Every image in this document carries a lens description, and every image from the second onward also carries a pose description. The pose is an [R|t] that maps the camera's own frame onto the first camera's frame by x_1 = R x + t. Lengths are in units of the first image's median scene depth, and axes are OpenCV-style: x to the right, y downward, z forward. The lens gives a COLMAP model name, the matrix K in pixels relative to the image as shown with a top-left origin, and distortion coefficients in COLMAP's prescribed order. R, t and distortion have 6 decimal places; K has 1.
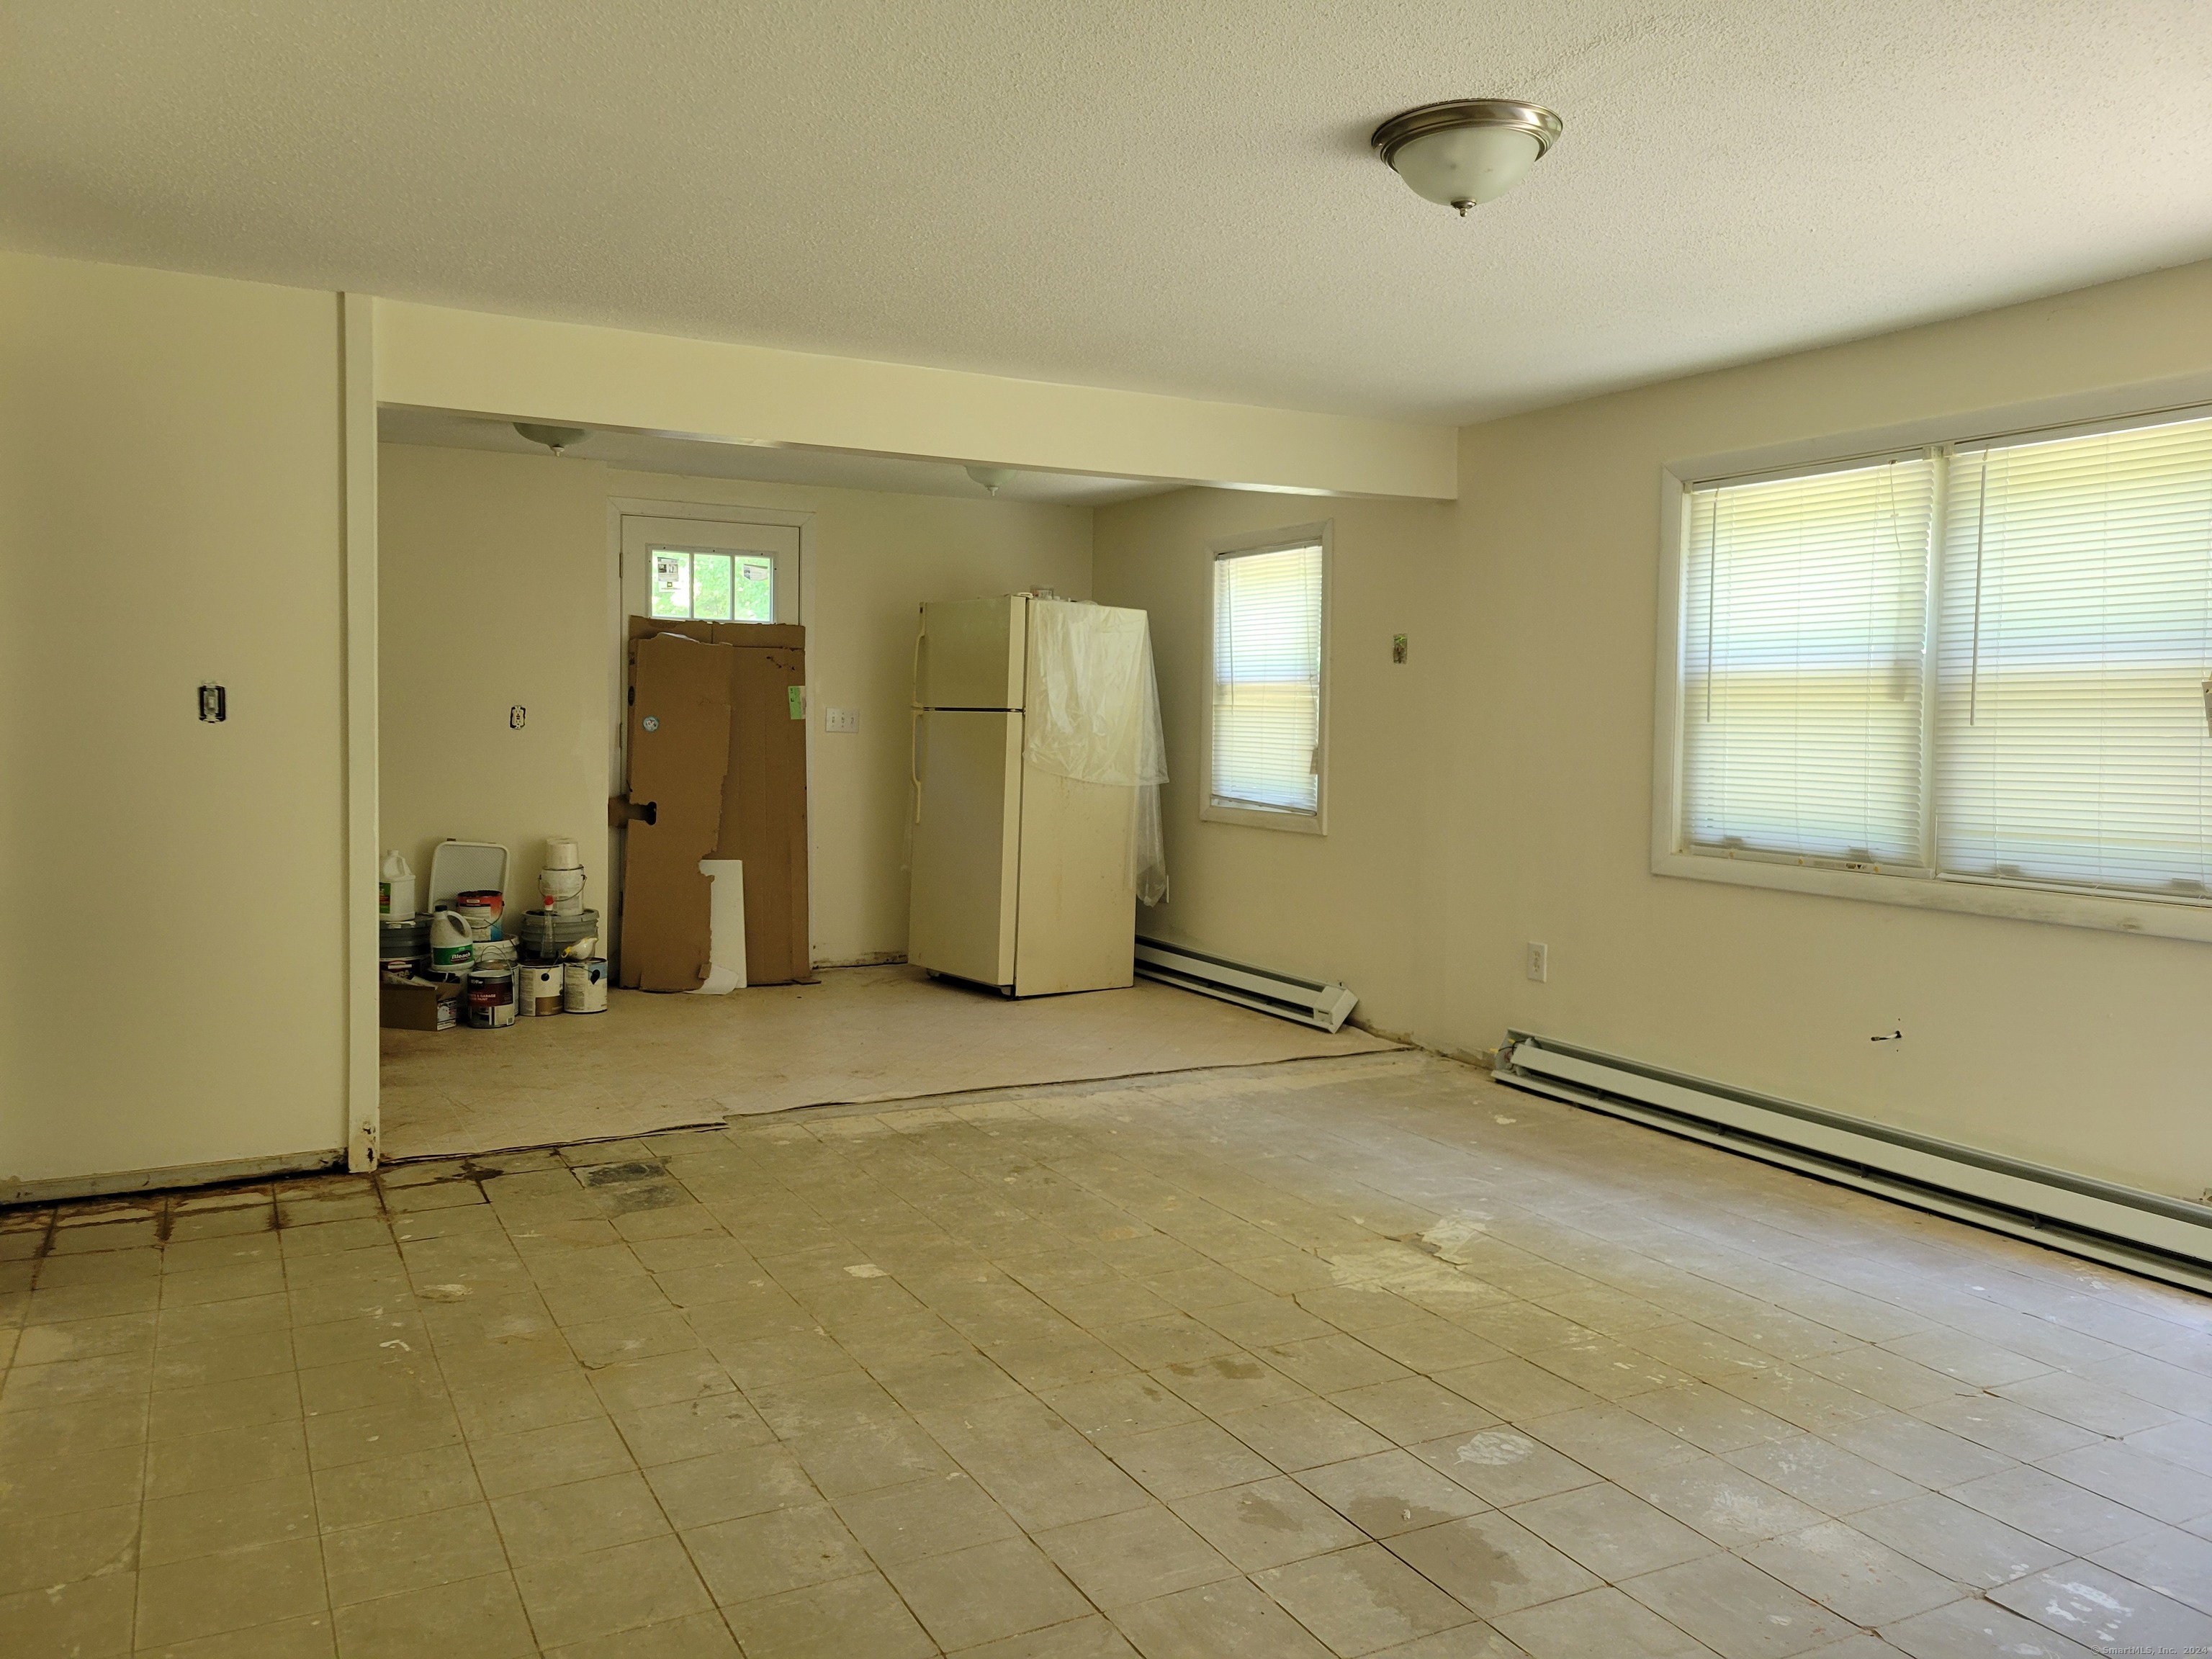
lens RADIAL K [[1654.5, 0, 1060.3], [0, 1654.5, 786.4], [0, 0, 1]] dist [0.070380, -0.051084]
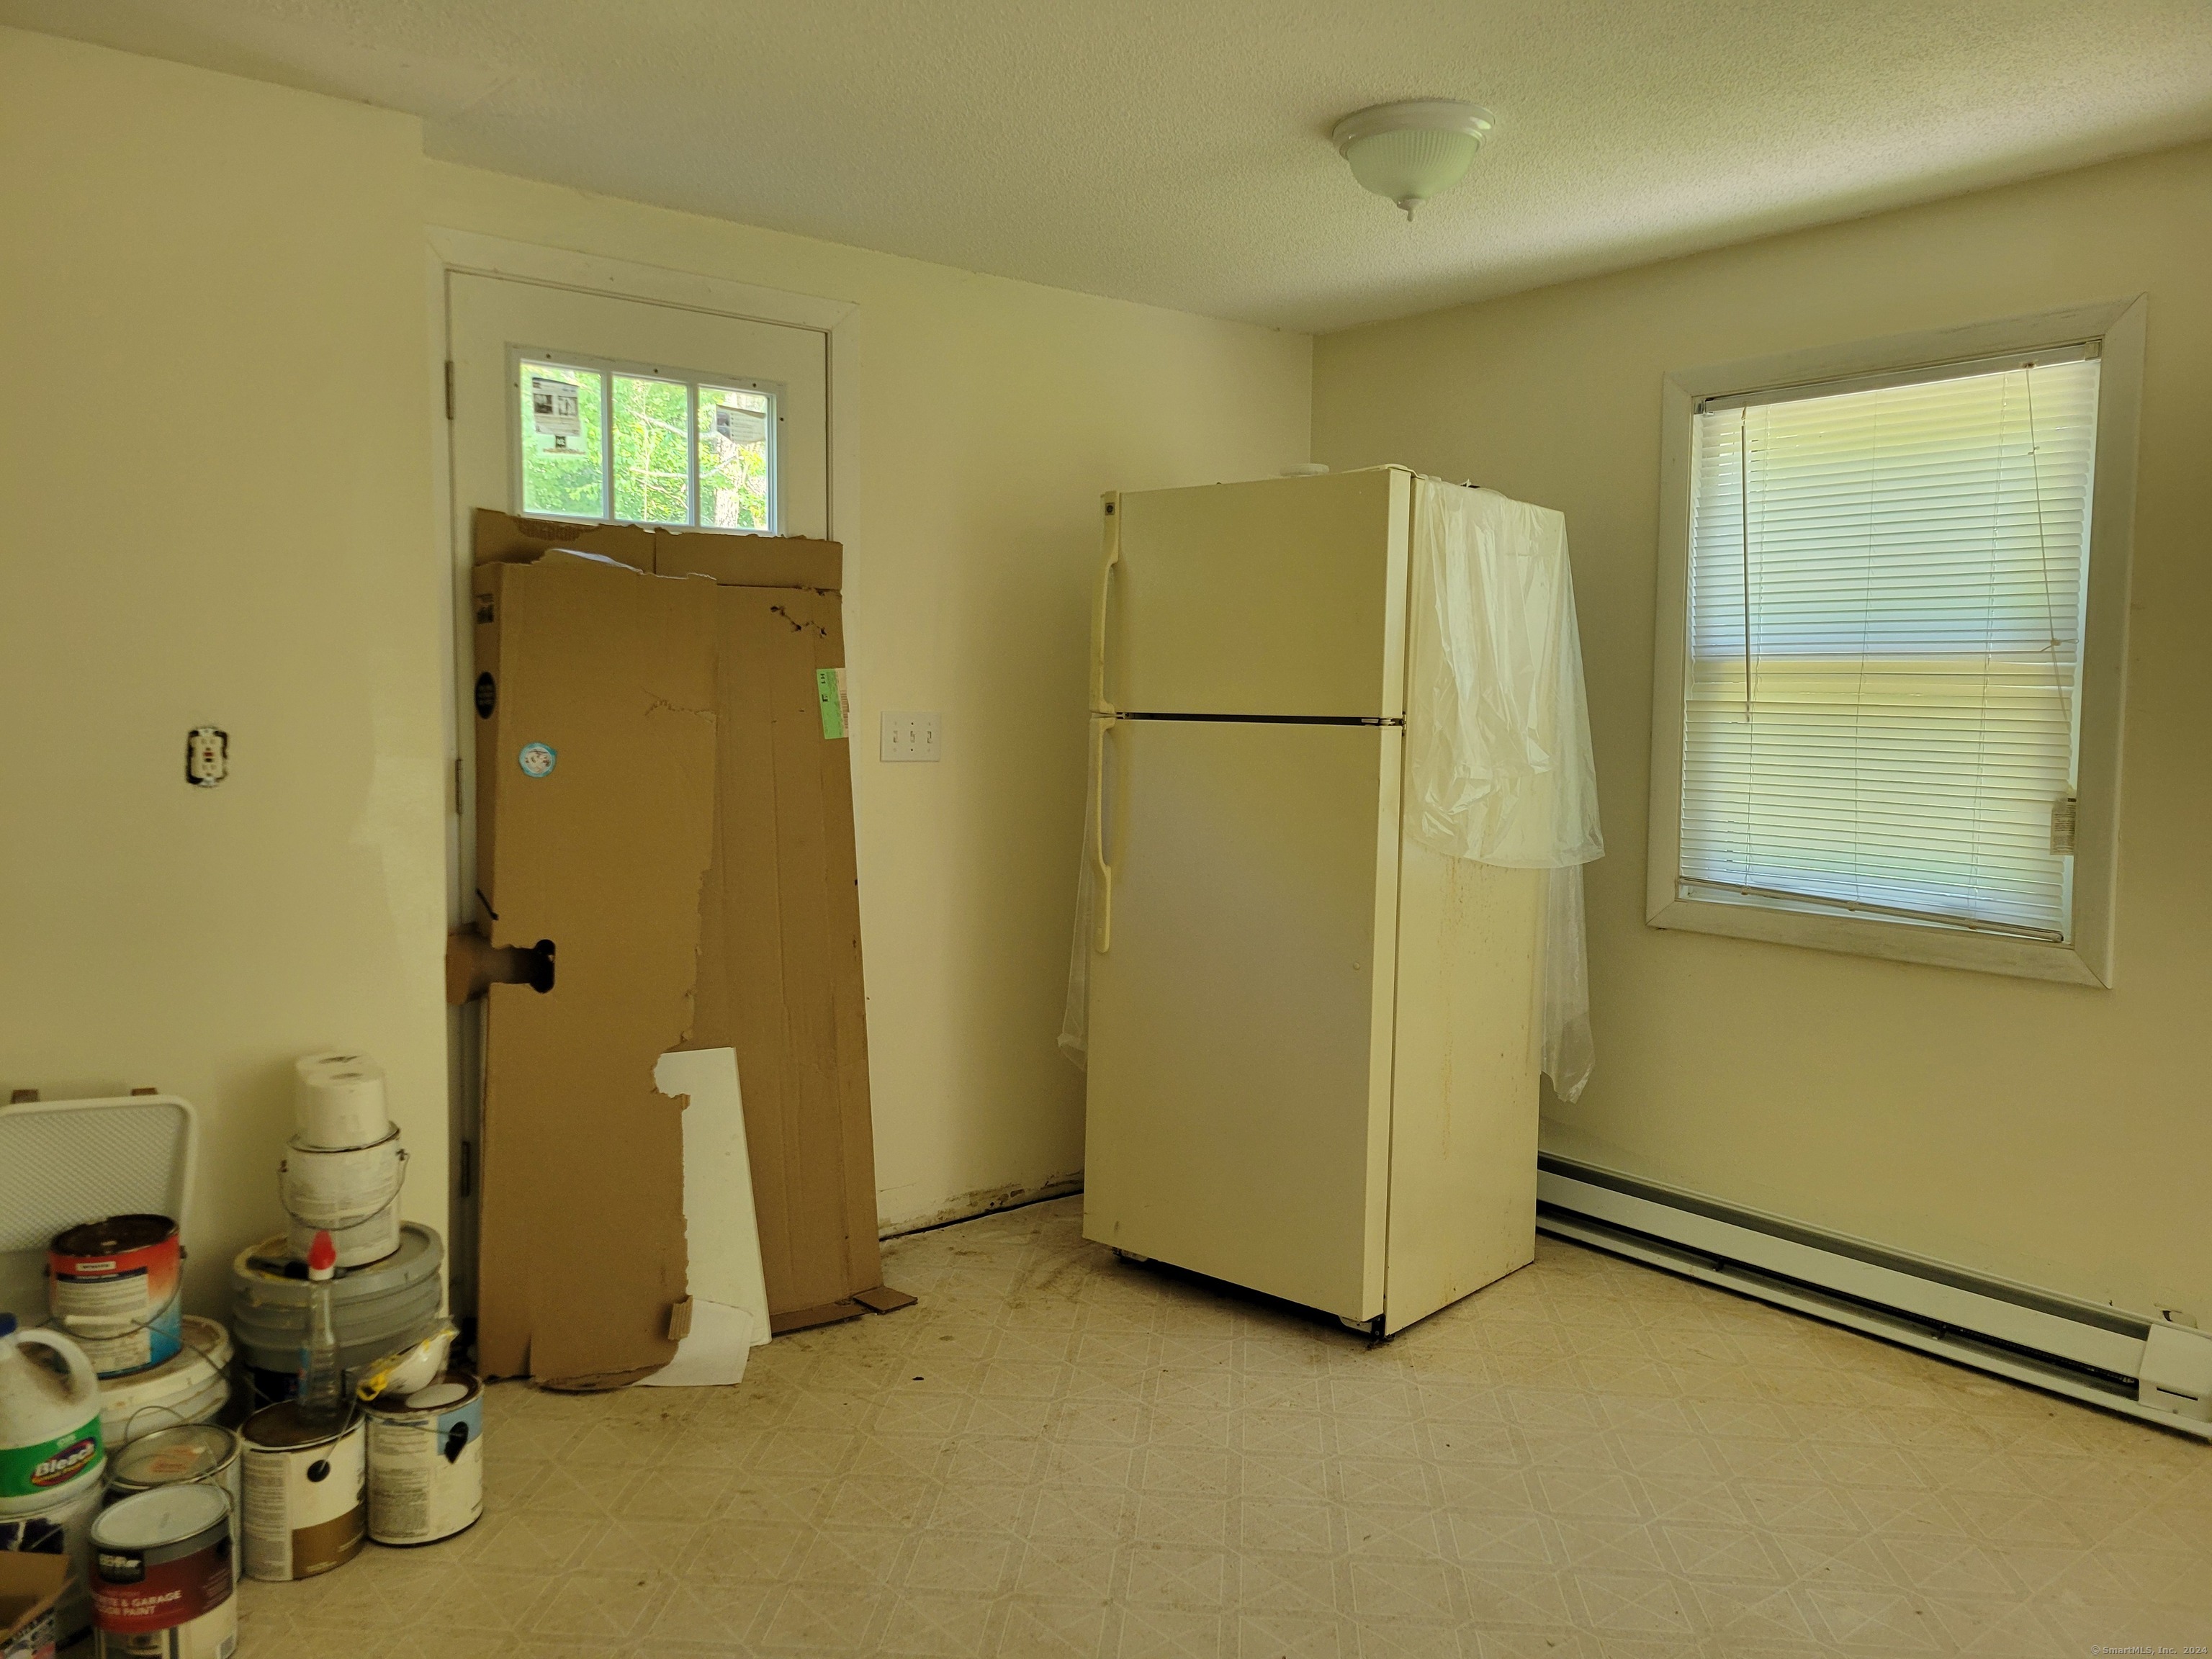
lens RADIAL K [[1654.5, 0, 1084.6], [0, 1654.5, 790.4], [0, 0, 1]] dist [0.070380, -0.051084]
pose [[0.978843, -0.020975, 0.203534, -0.218927], [0.016116, 0.999545, 0.025500, -0.043096], [-0.203976, -0.021680, 0.978736, 0.612329]]
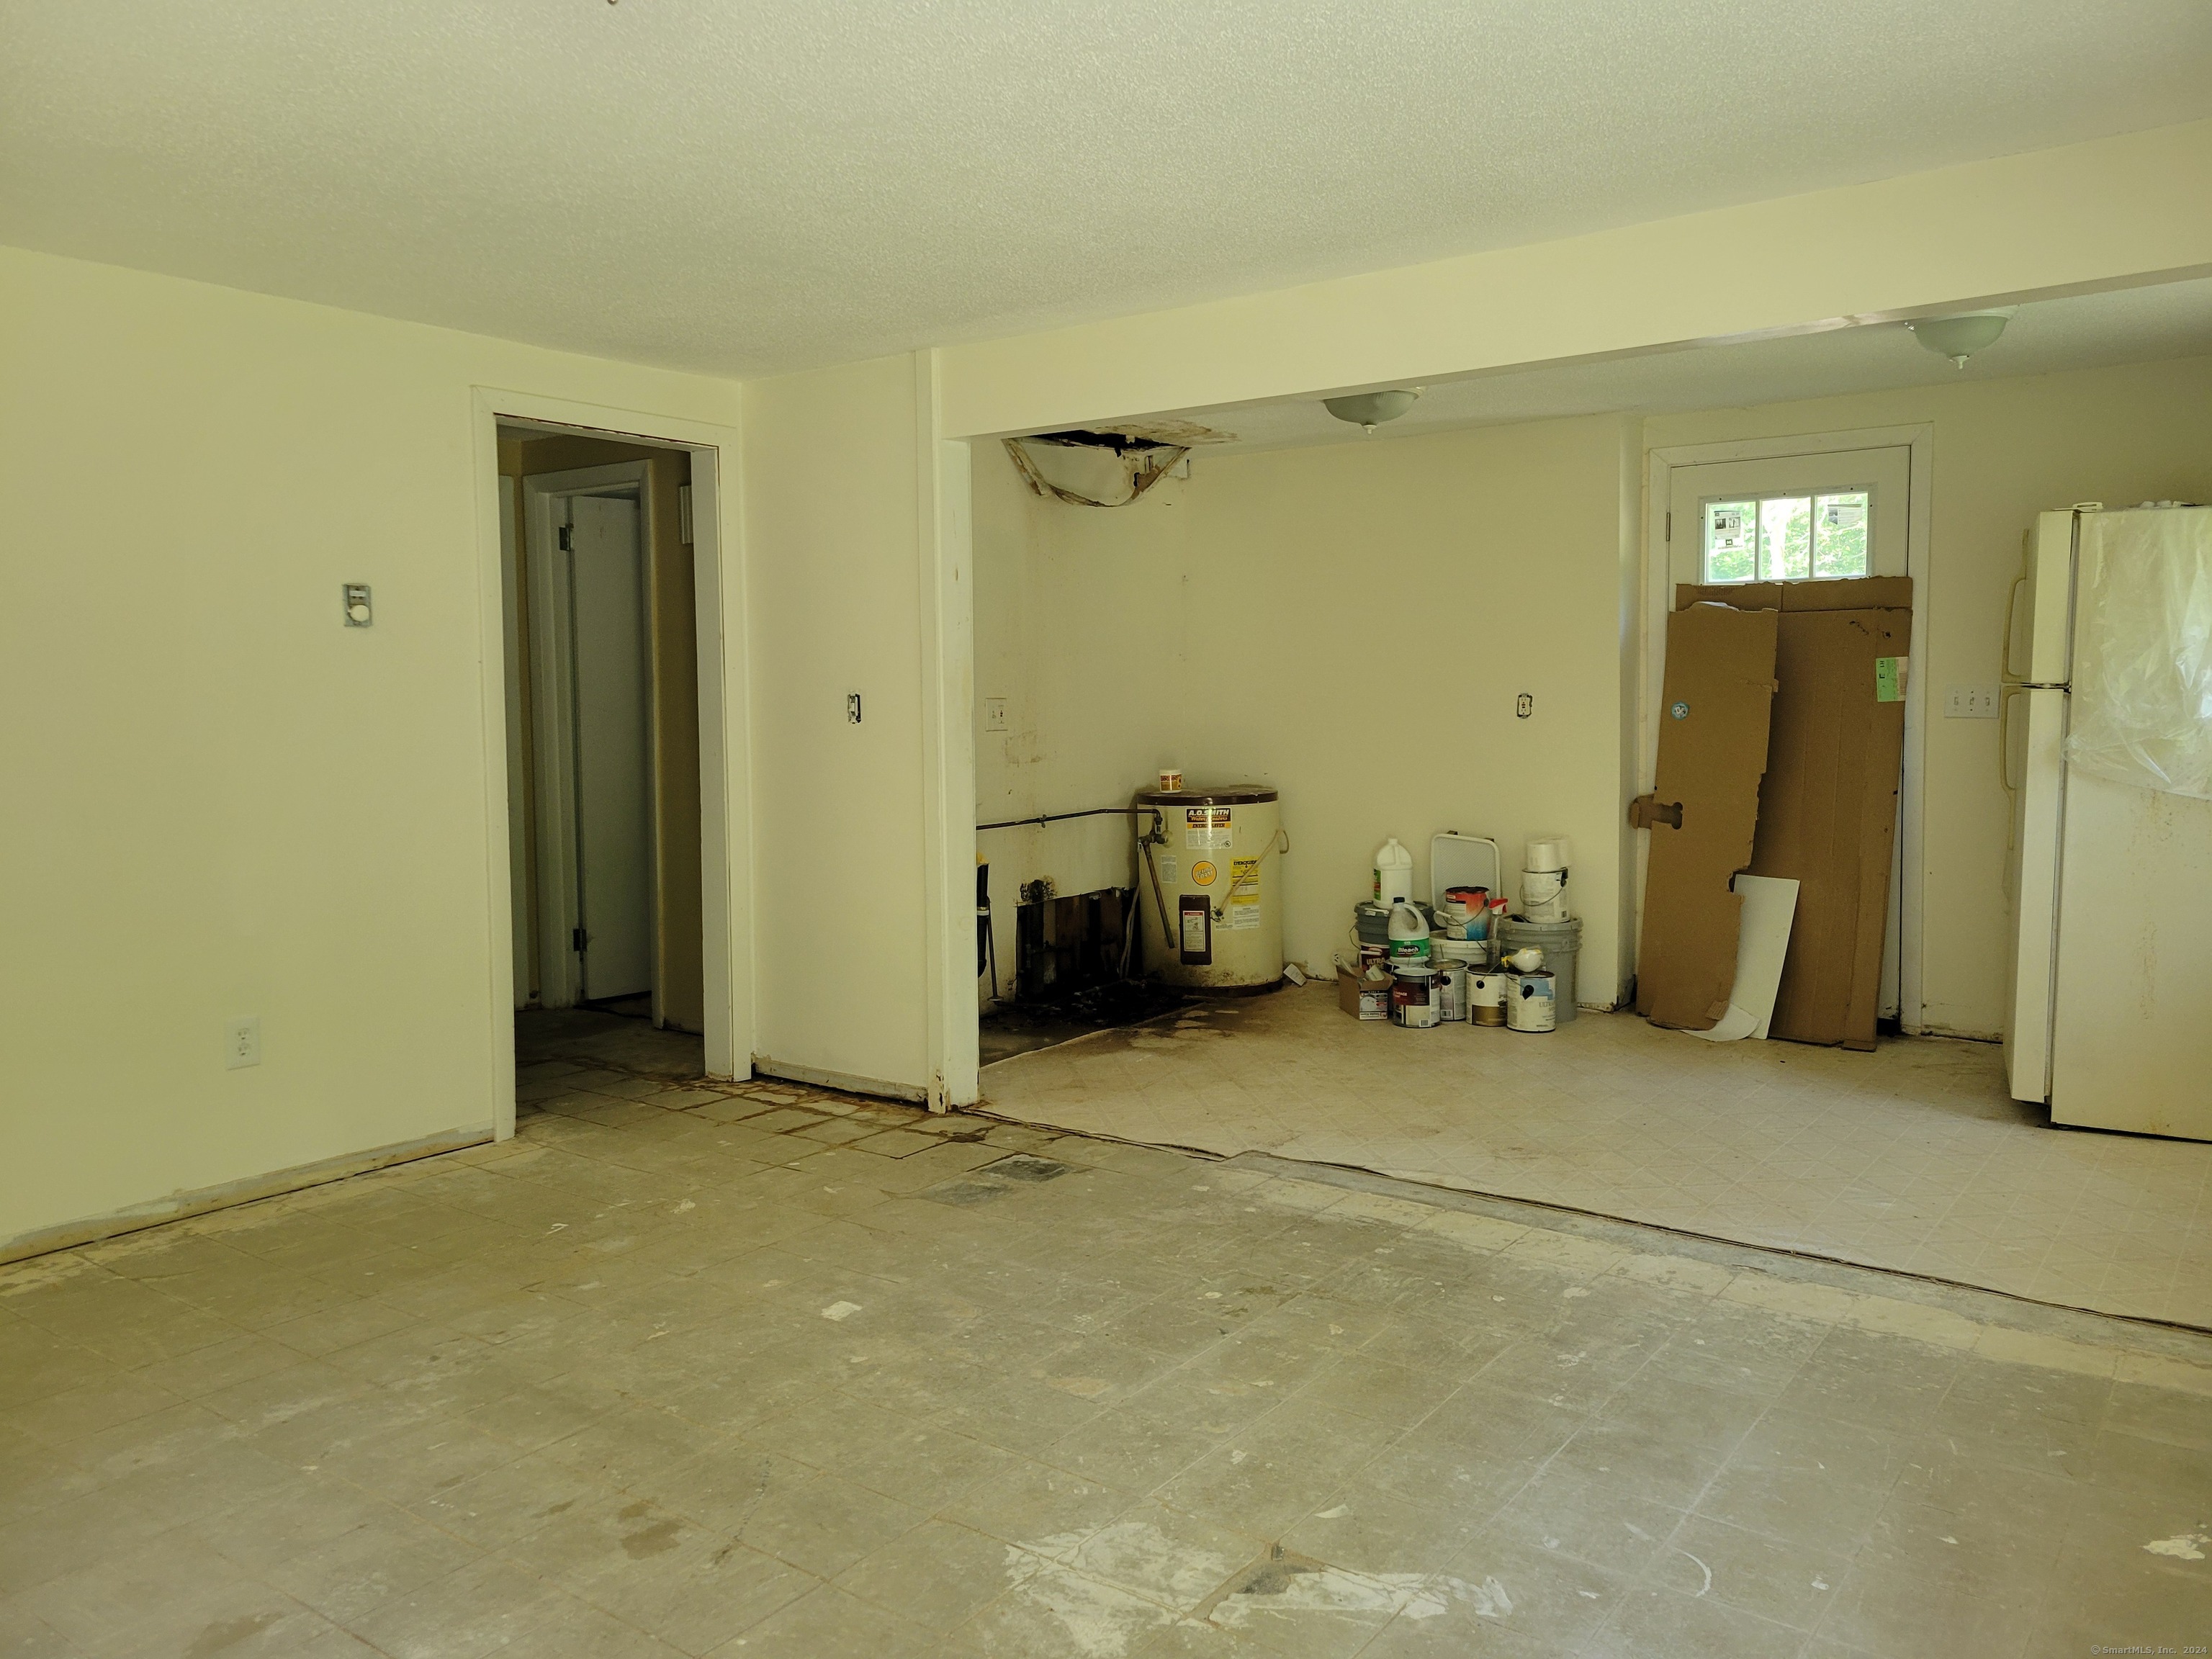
lens RADIAL K [[1654.5, 0, 1084.7], [0, 1654.5, 784.5], [0, 0, 1]] dist [0.070380, -0.051084]
pose [[0.439459, 0.032980, -0.897657, 0.433530], [-0.019621, 0.999440, 0.027113, -0.019039], [0.898048, 0.005698, 0.439860, 0.393981]]
